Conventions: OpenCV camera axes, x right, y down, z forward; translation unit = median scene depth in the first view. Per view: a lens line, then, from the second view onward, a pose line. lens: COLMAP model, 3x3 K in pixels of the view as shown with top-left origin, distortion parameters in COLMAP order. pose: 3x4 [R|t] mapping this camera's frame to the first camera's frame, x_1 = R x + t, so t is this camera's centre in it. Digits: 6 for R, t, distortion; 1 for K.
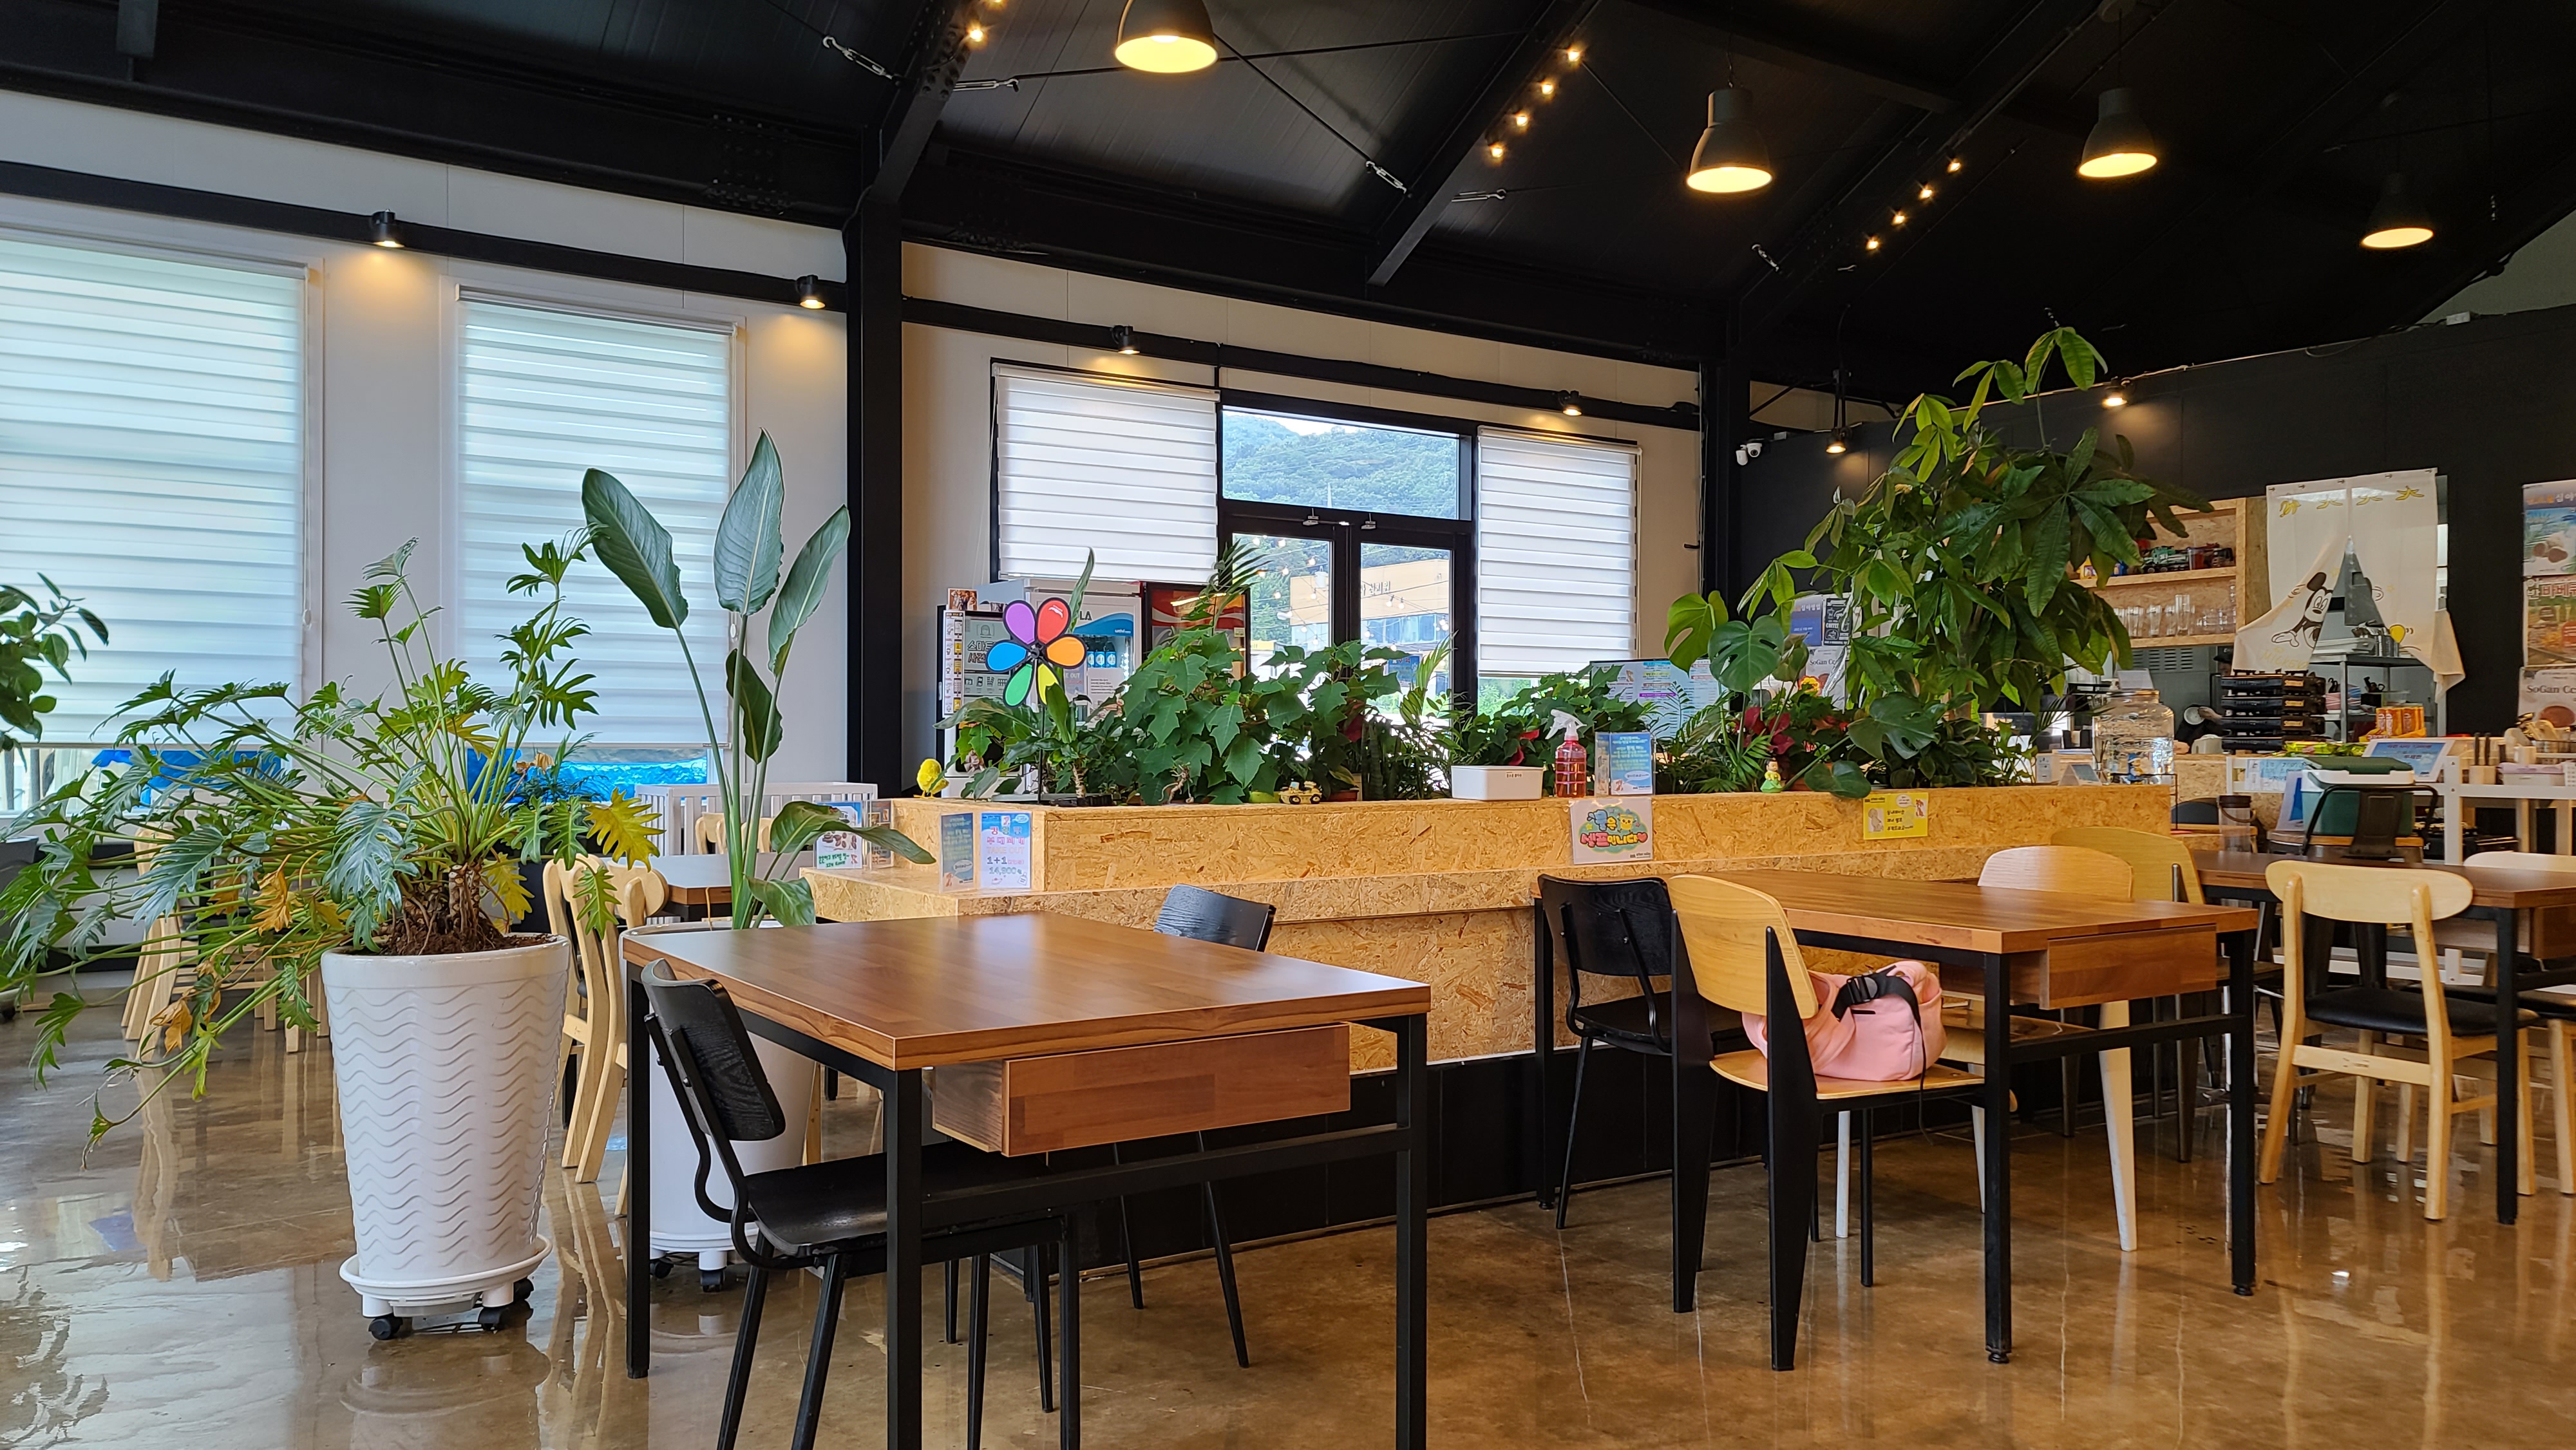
lens RADIAL K [[1908.0, 0, 1285.9], [0, 1908.0, 728.6], [0, 0, 1]] dist [0.071564, -0.000715]
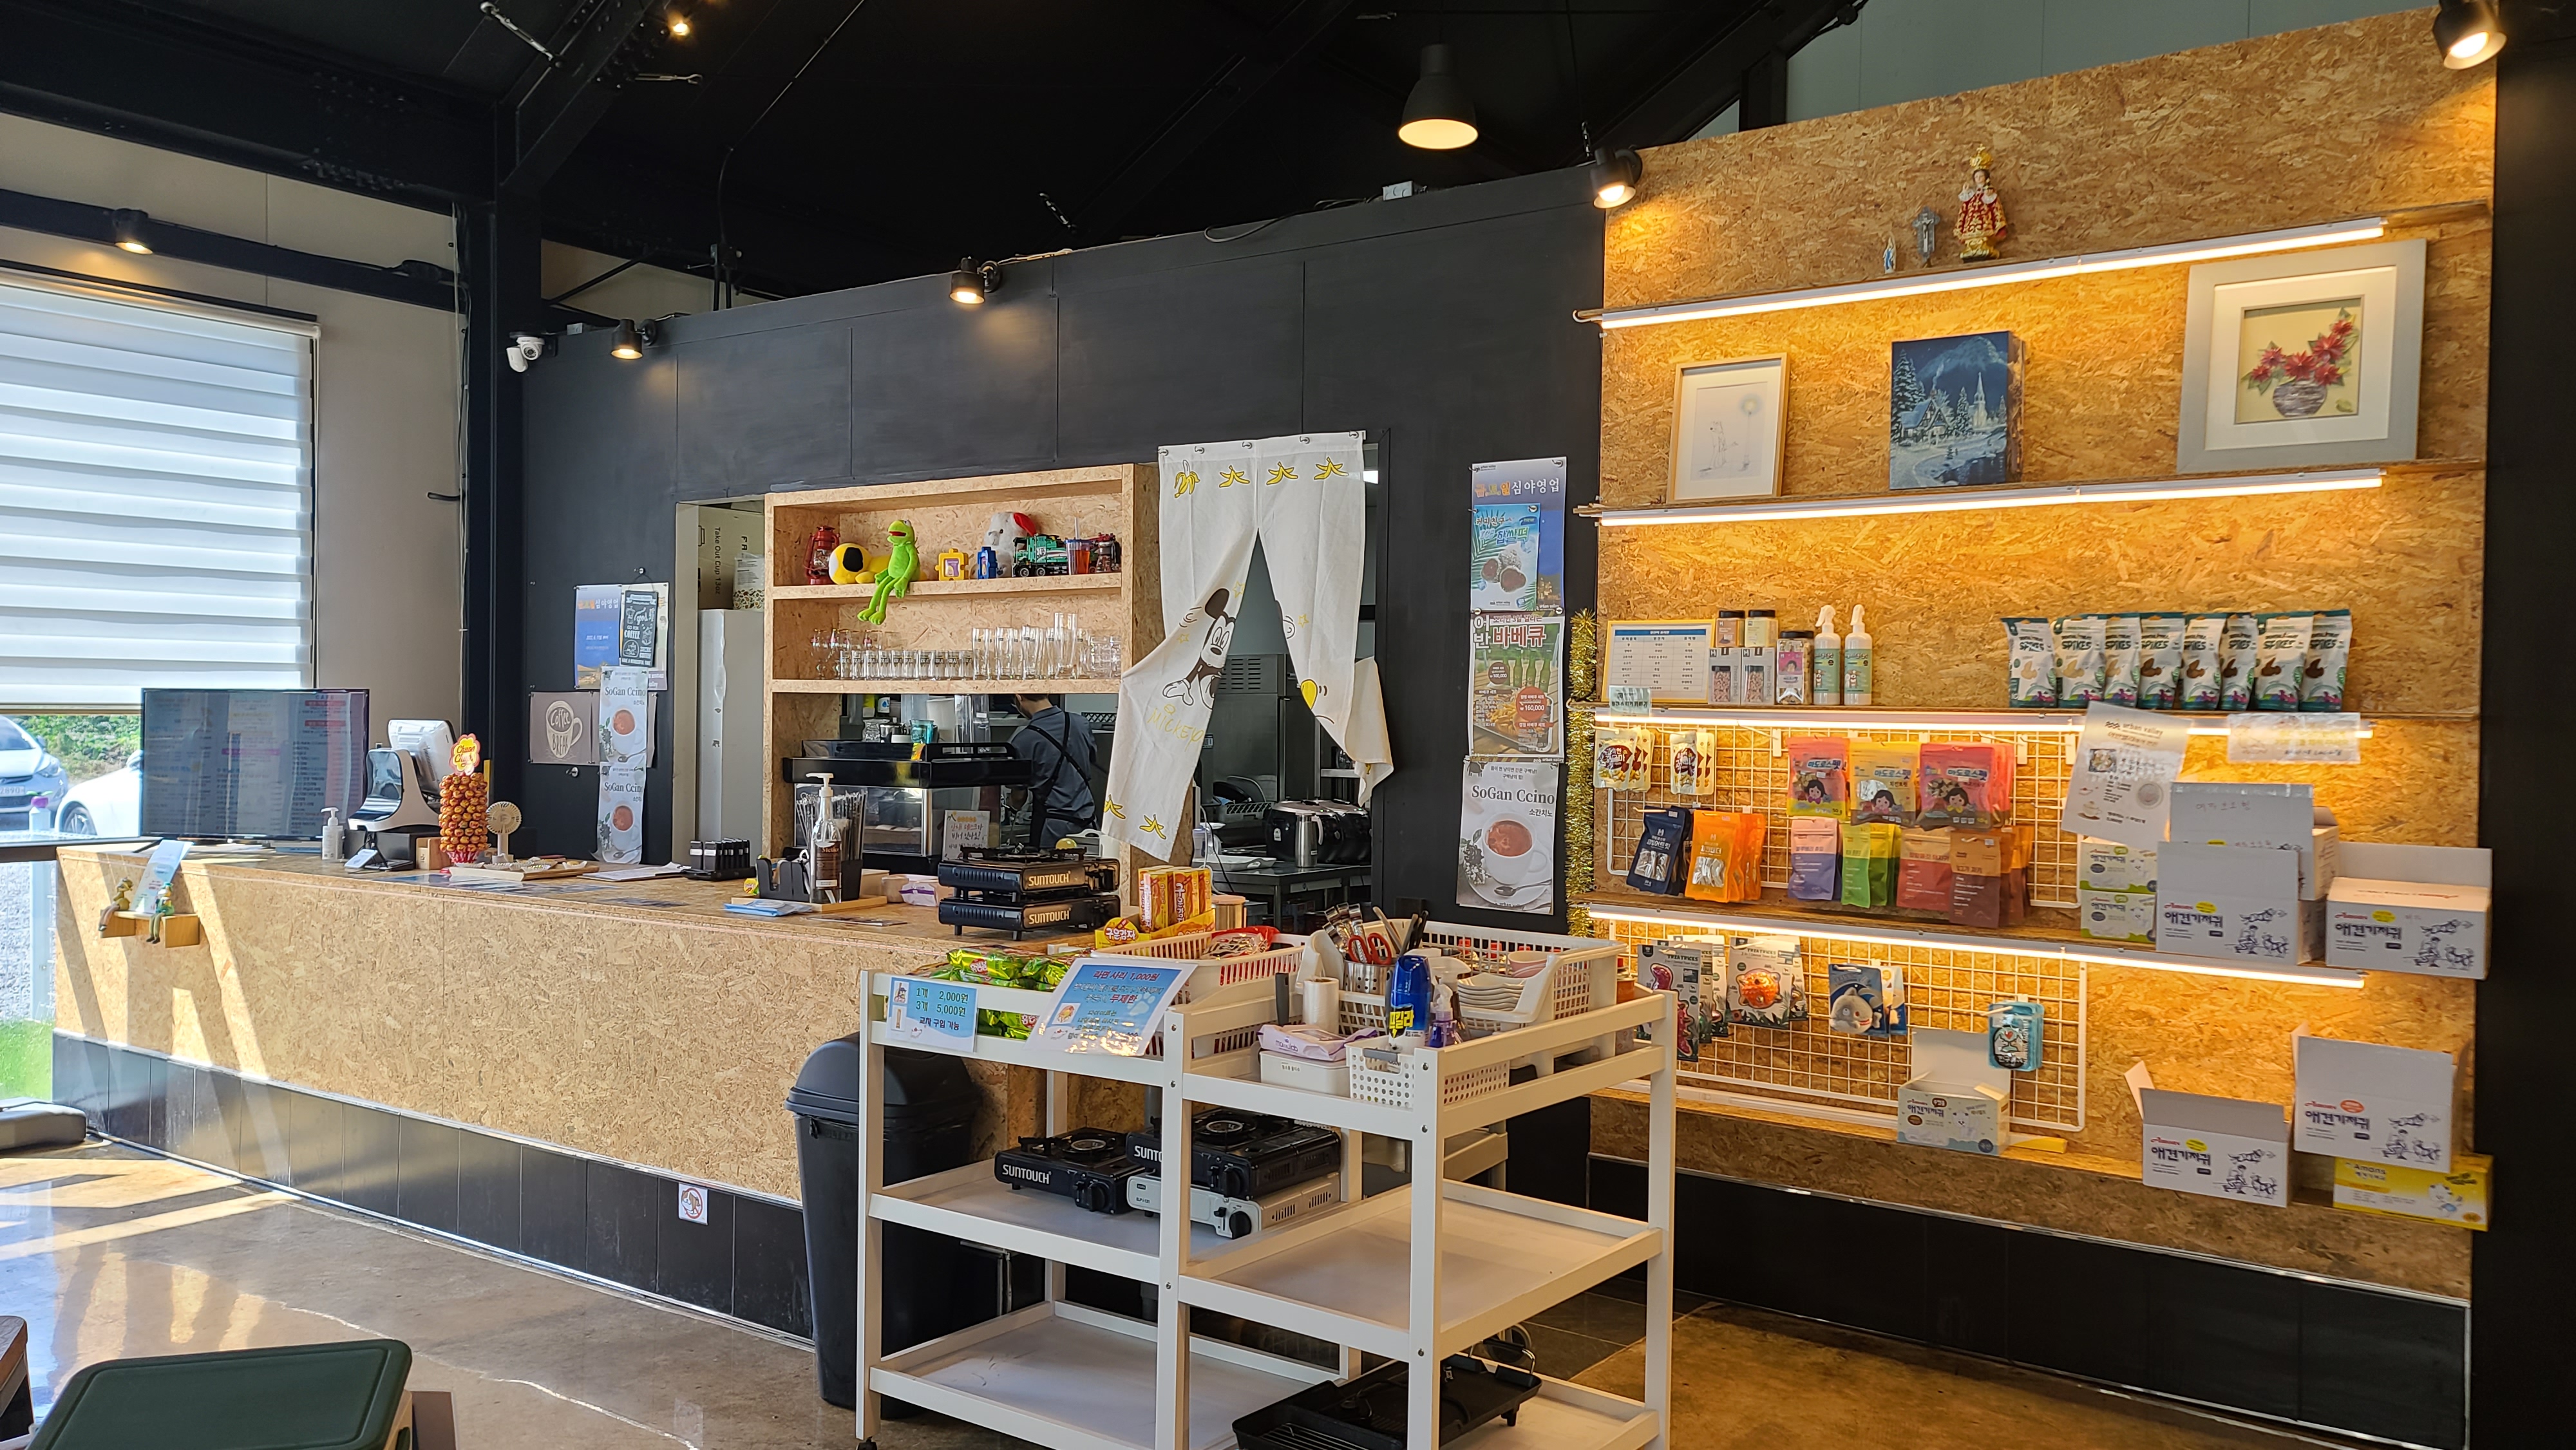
lens RADIAL K [[1908.0, 0, 1291.4], [0, 1908.0, 729.2], [0, 0, 1]] dist [0.071564, -0.000715]
pose [[0.942009, 0.005099, 0.335548, 0.327493], [-0.012756, 0.999706, 0.020619, -0.045436], [-0.335344, -0.023703, 0.941798, 0.391869]]
